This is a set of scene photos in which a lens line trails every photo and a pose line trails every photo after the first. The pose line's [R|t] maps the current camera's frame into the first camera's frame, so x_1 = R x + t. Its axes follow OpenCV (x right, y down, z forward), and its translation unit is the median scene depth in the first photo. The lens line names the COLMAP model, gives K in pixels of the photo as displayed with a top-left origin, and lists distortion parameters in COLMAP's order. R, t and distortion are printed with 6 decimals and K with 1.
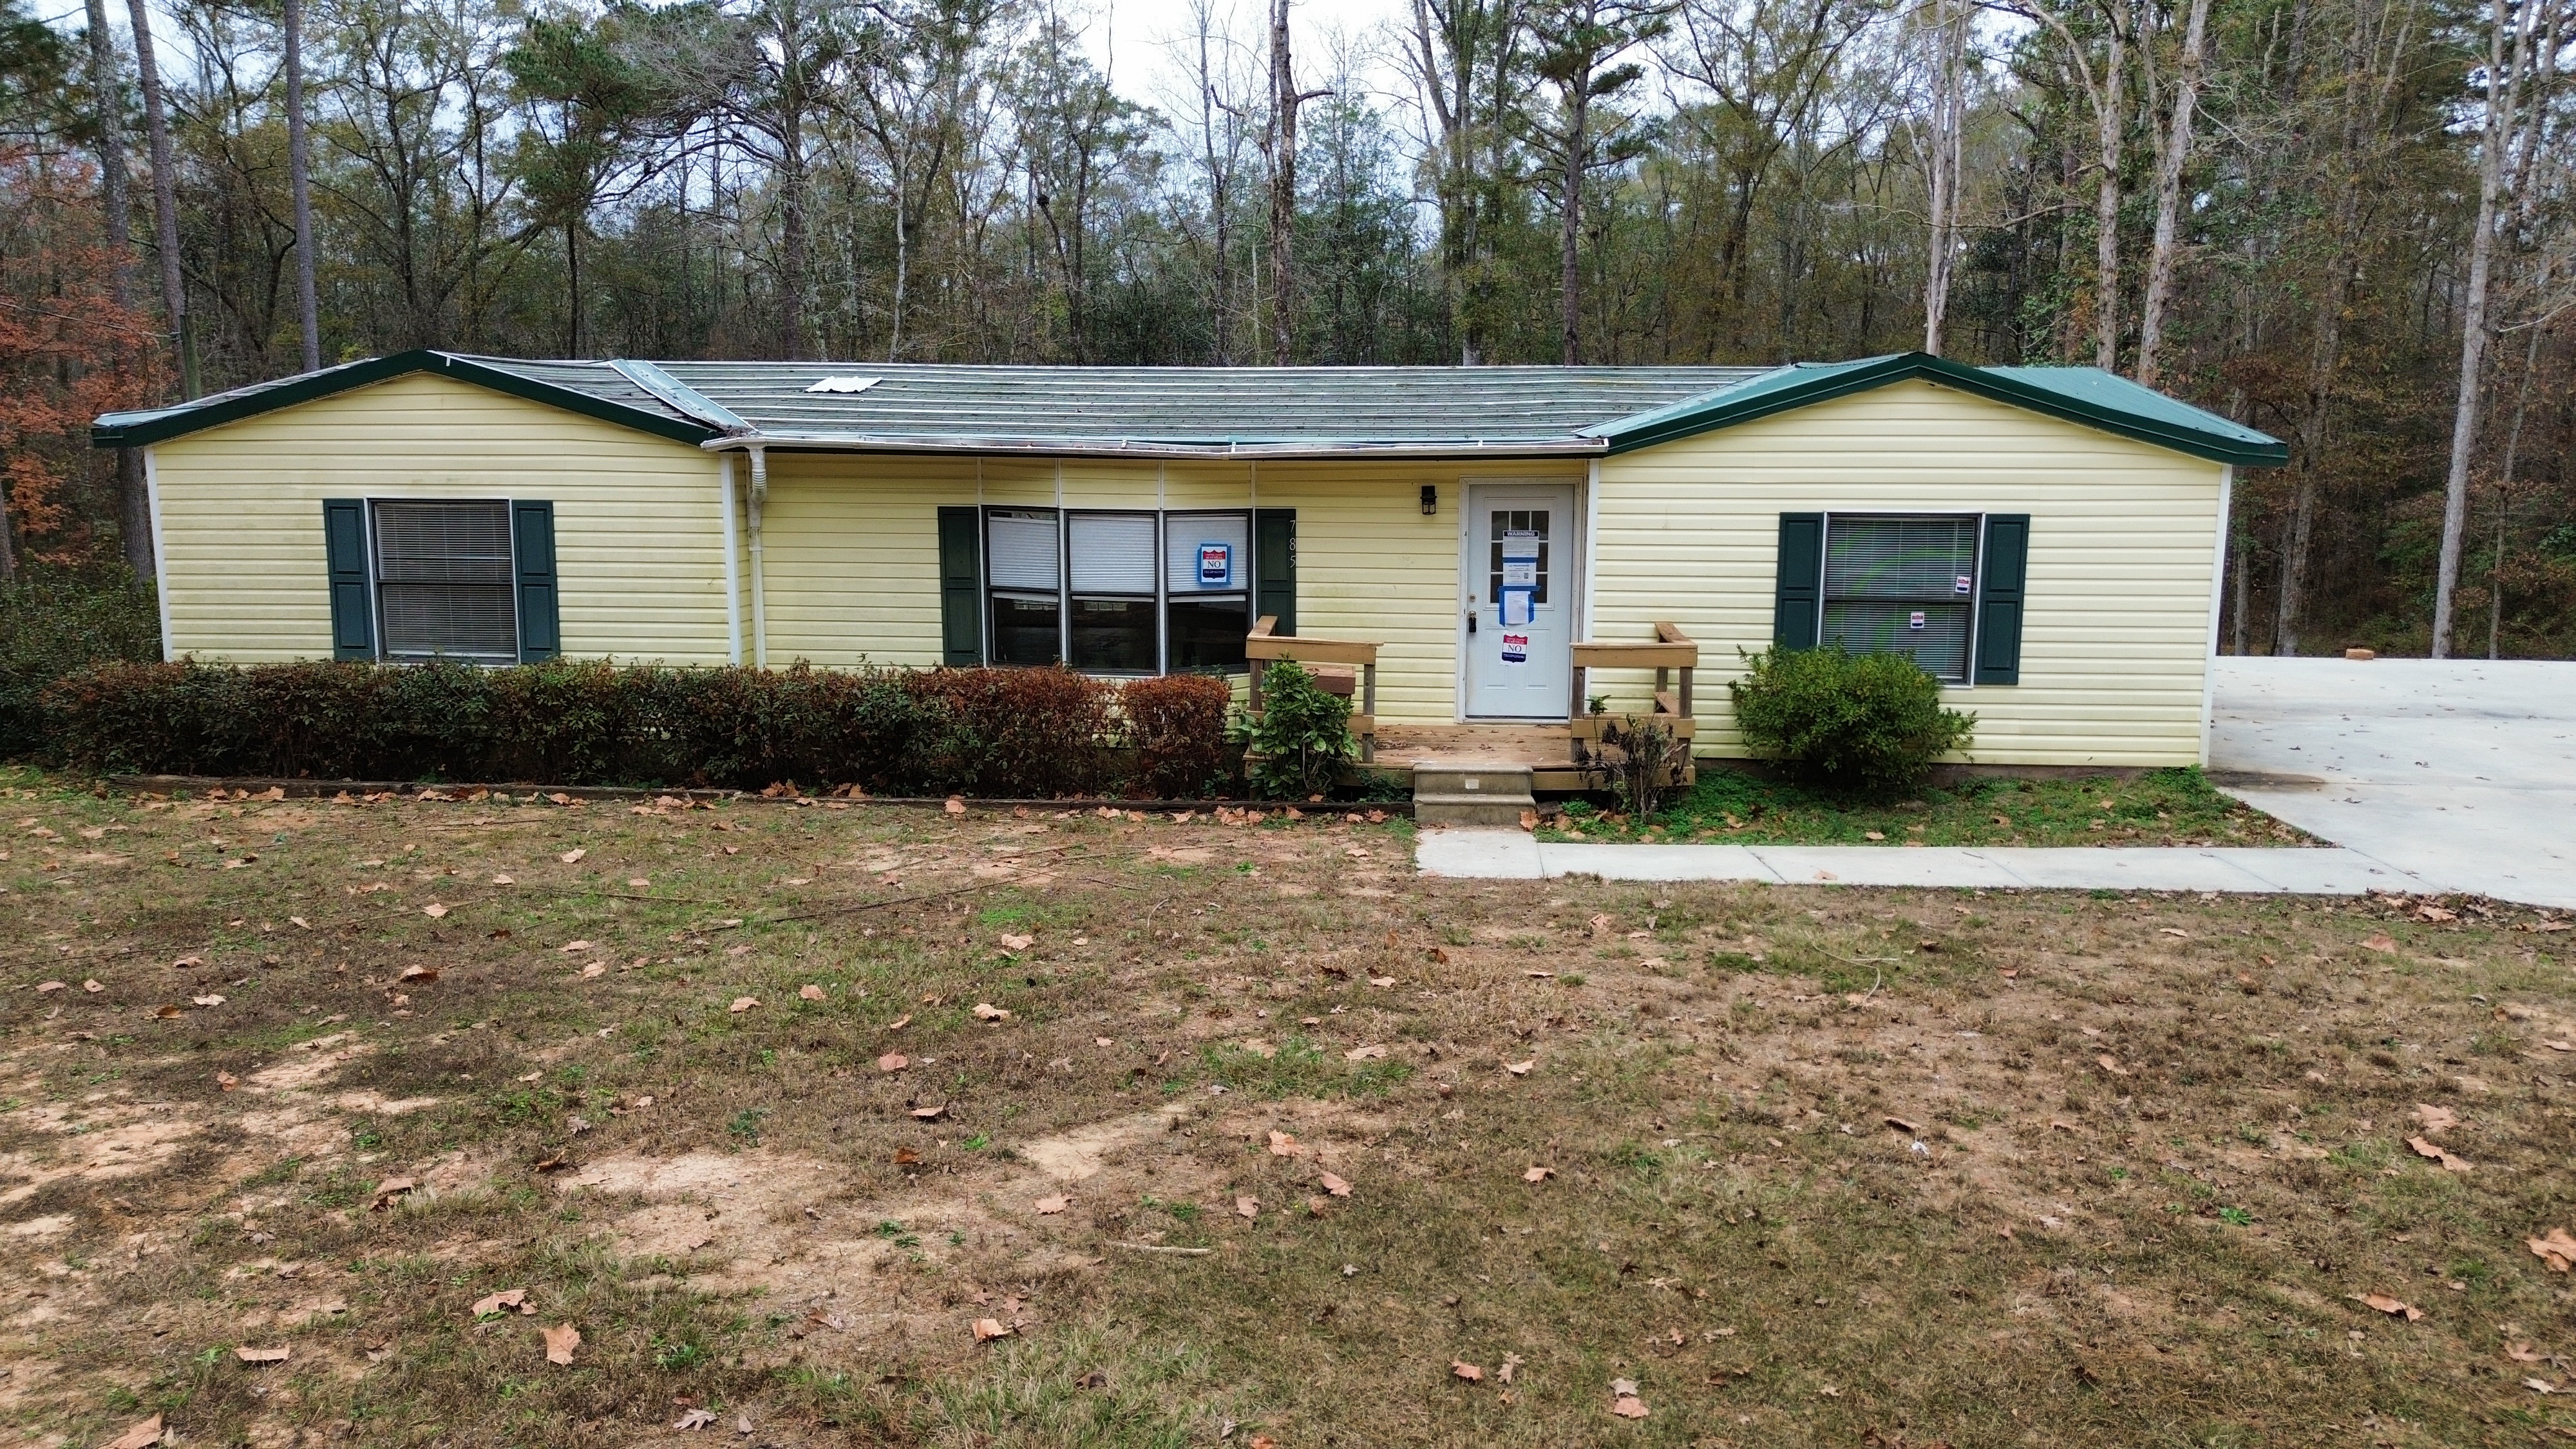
lens RADIAL K [[1821.6, 0, 1293.2], [0, 1821.6, 734.9], [0, 0, 1]] dist [0.071351, -0.063156]
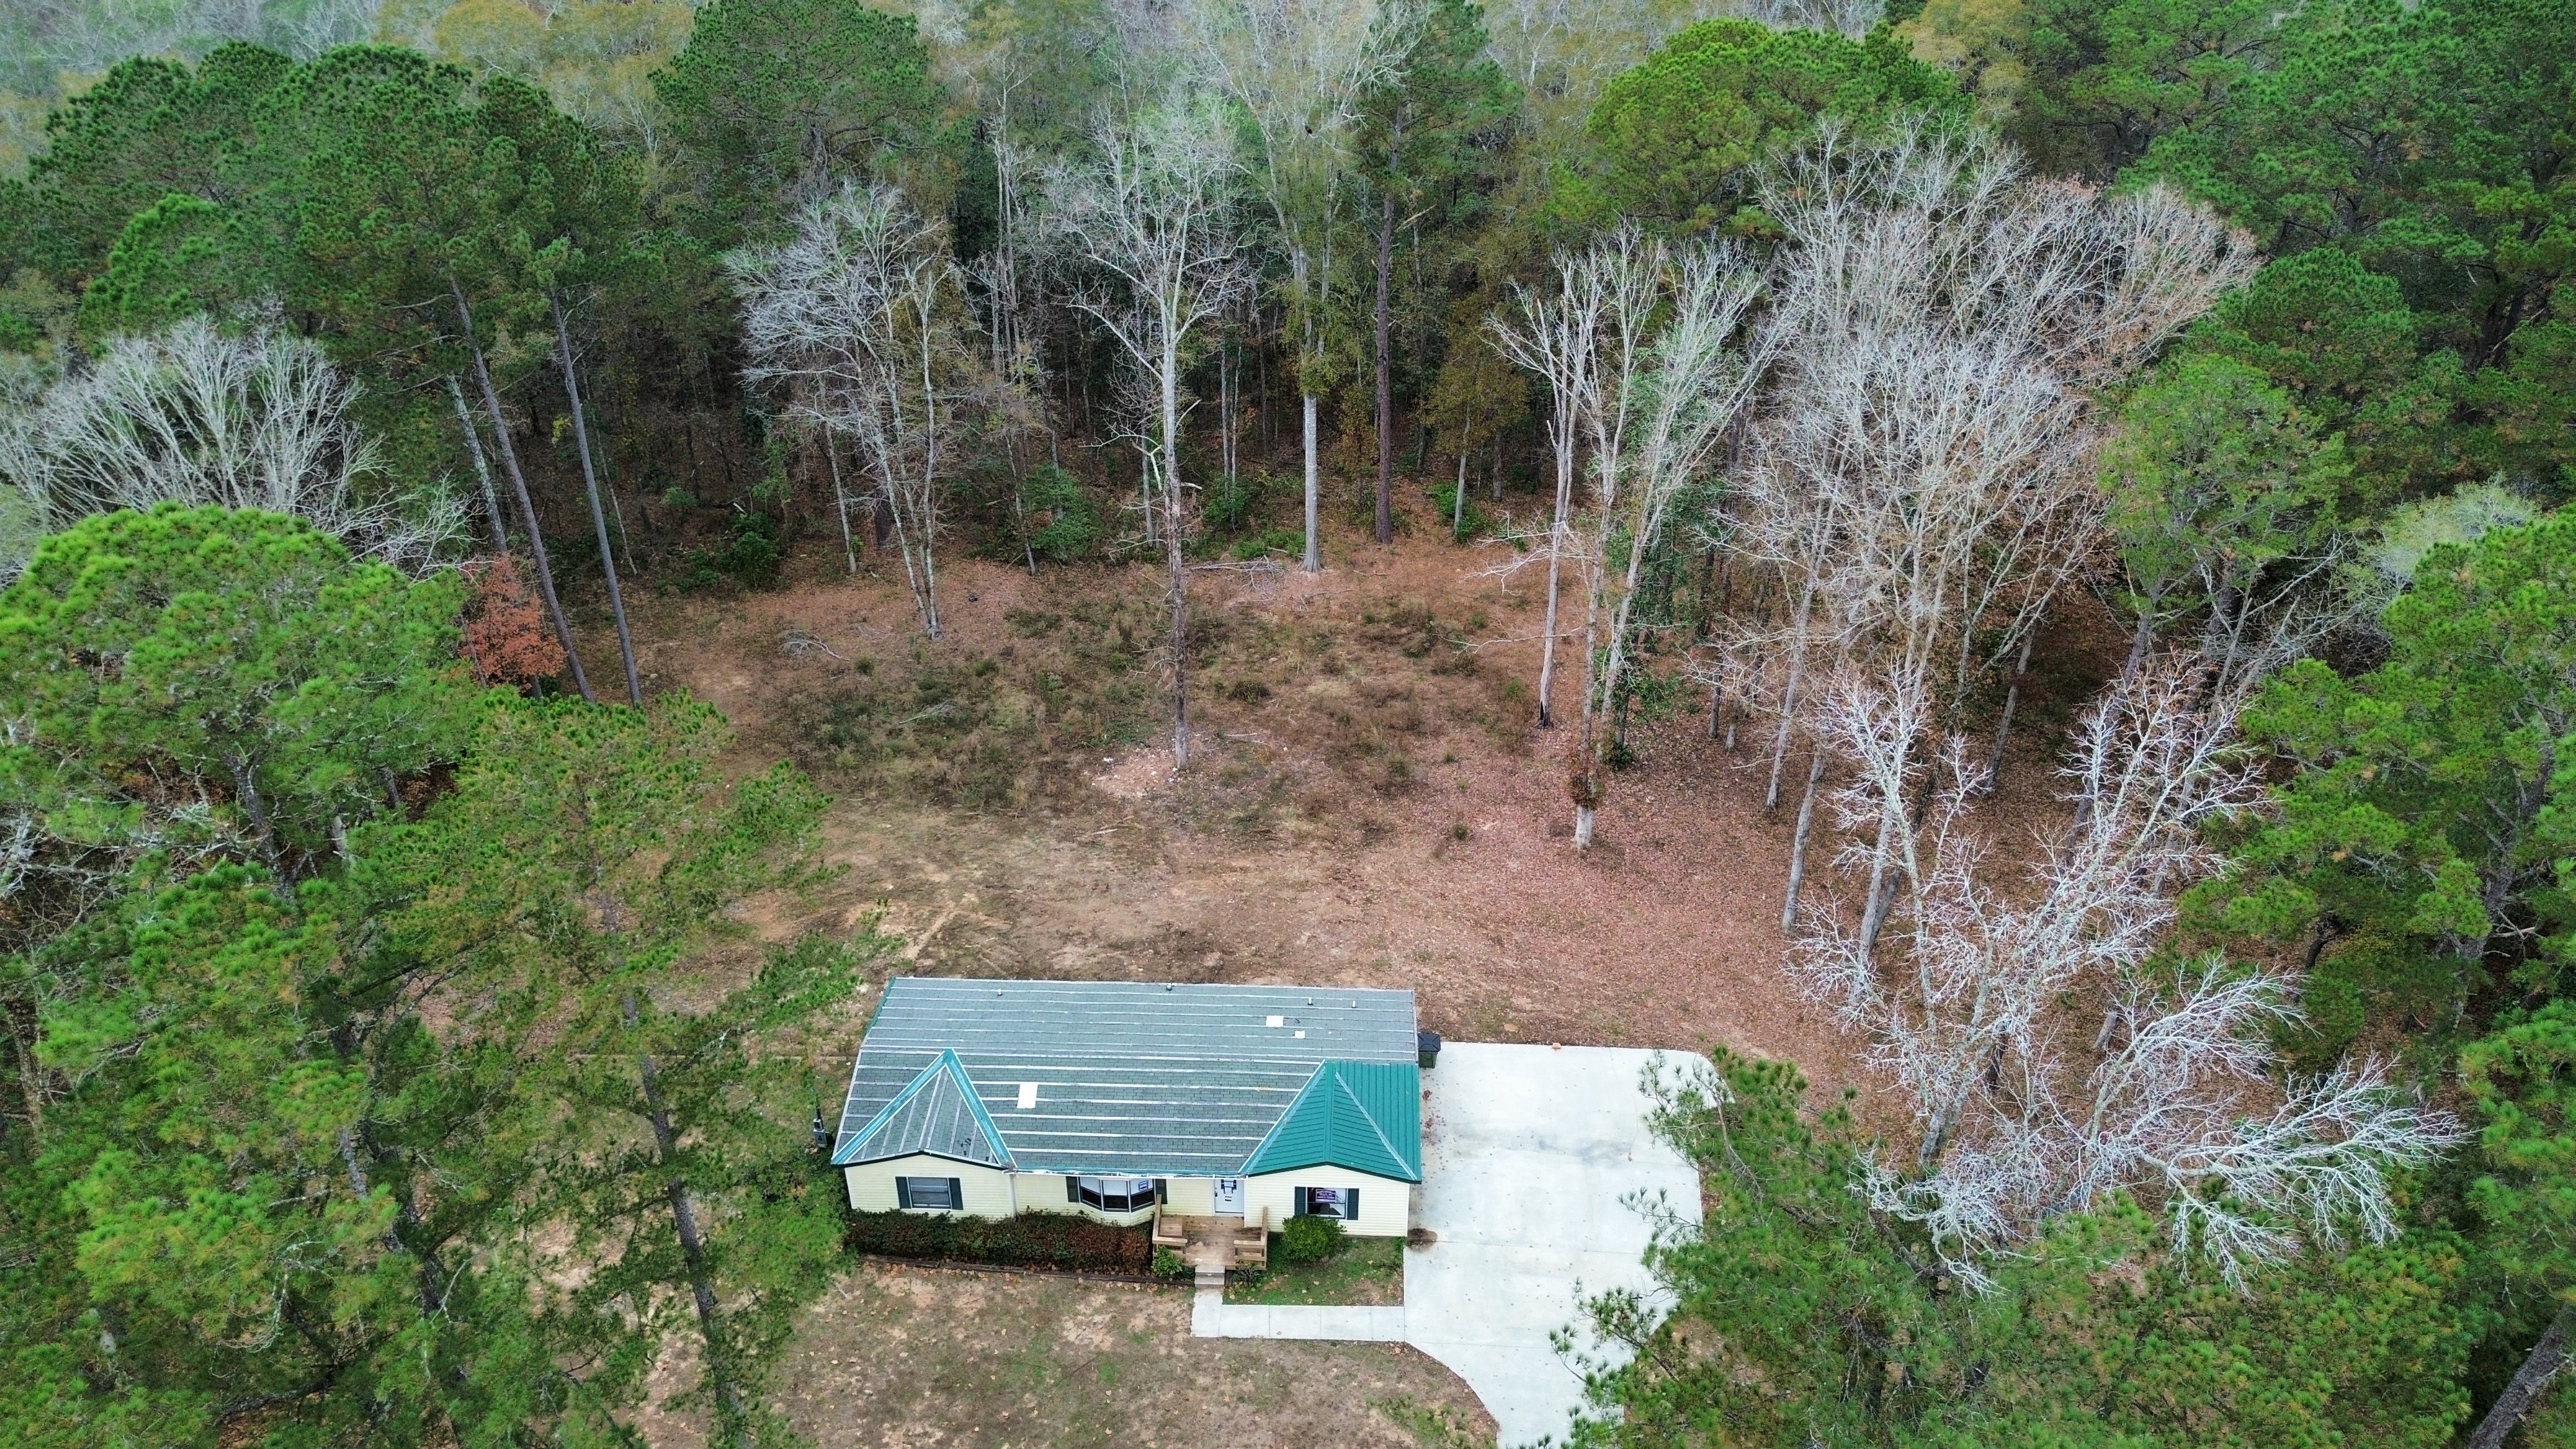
lens RADIAL K [[1843.0, 0, 1292.2], [0, 1843.0, 720.8], [0, 0, 1]] dist [0.126742, -0.128732]
pose [[0.999603, -0.016326, 0.022979, 0.234708], [0.005447, 0.911706, 0.410807, -3.164308], [-0.027657, -0.410519, 0.911433, -2.570913]]
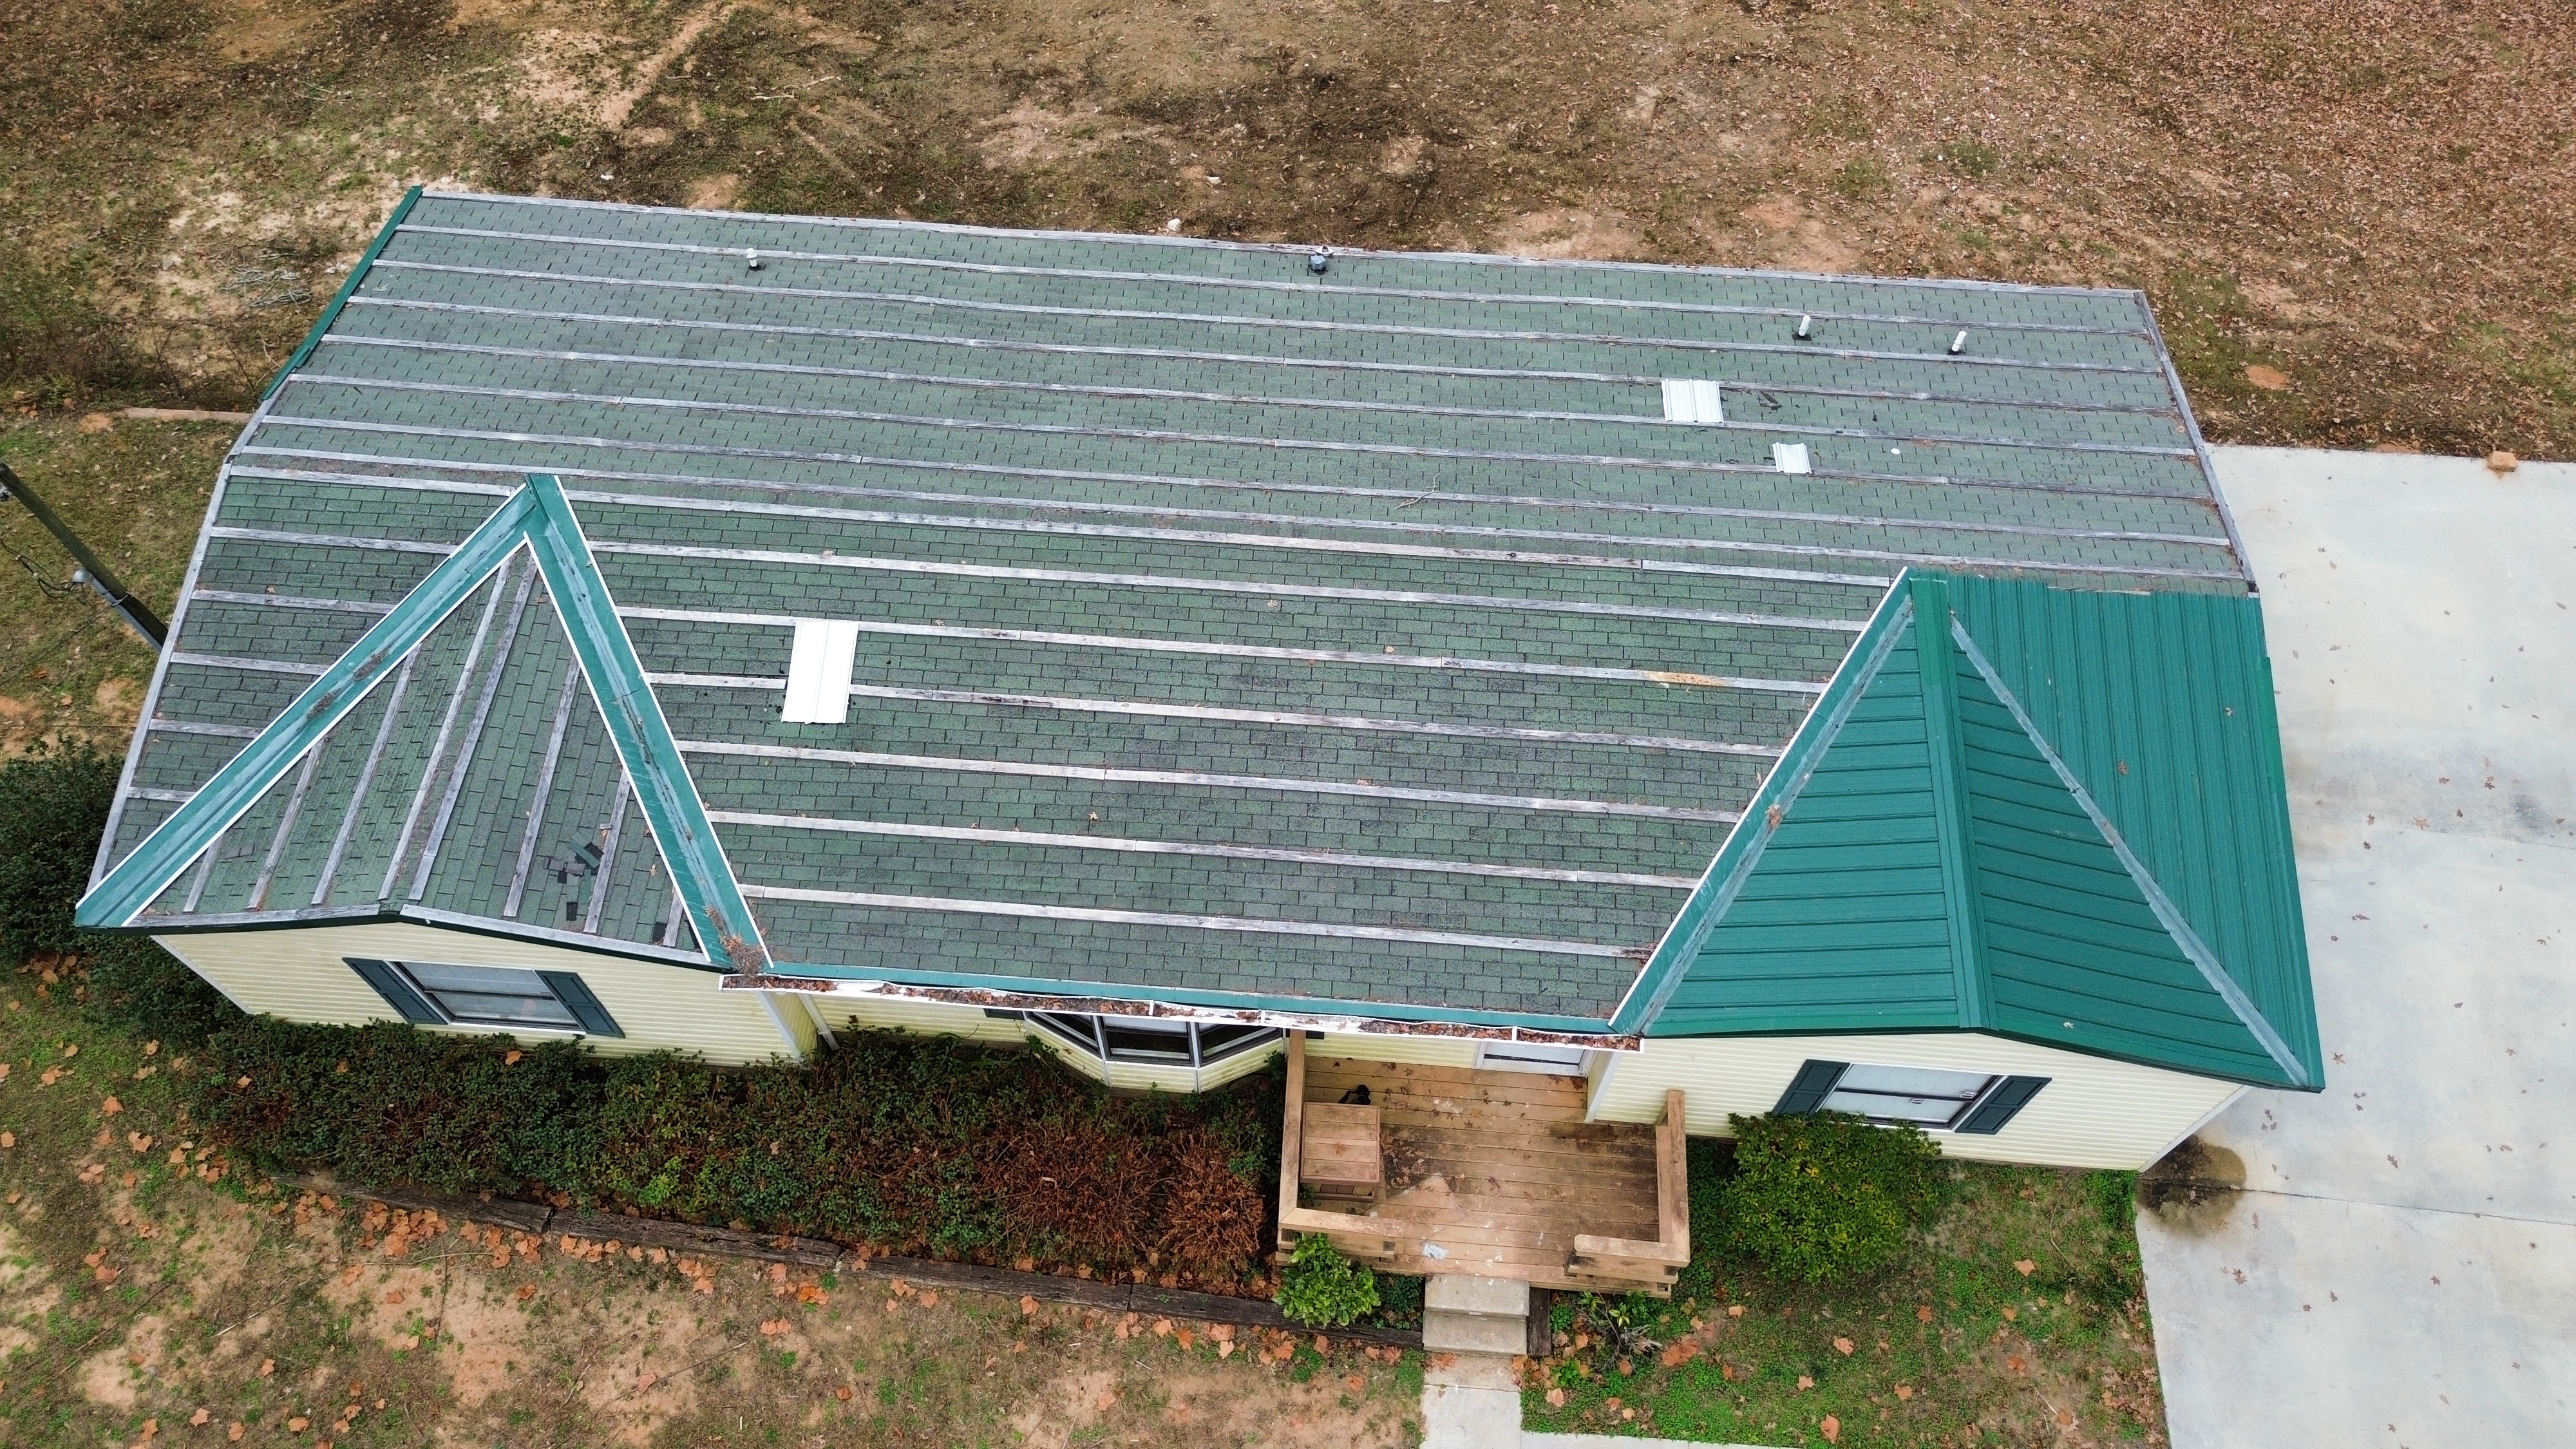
lens RADIAL K [[1821.6, 0, 1293.2], [0, 1821.6, 734.9], [0, 0, 1]] dist [0.071351, -0.063156]
pose [[0.999947, 0.009052, -0.004909, -0.016585], [-0.002085, 0.644851, 0.764306, -1.251360], [0.010084, -0.764255, 0.644835, 0.598261]]
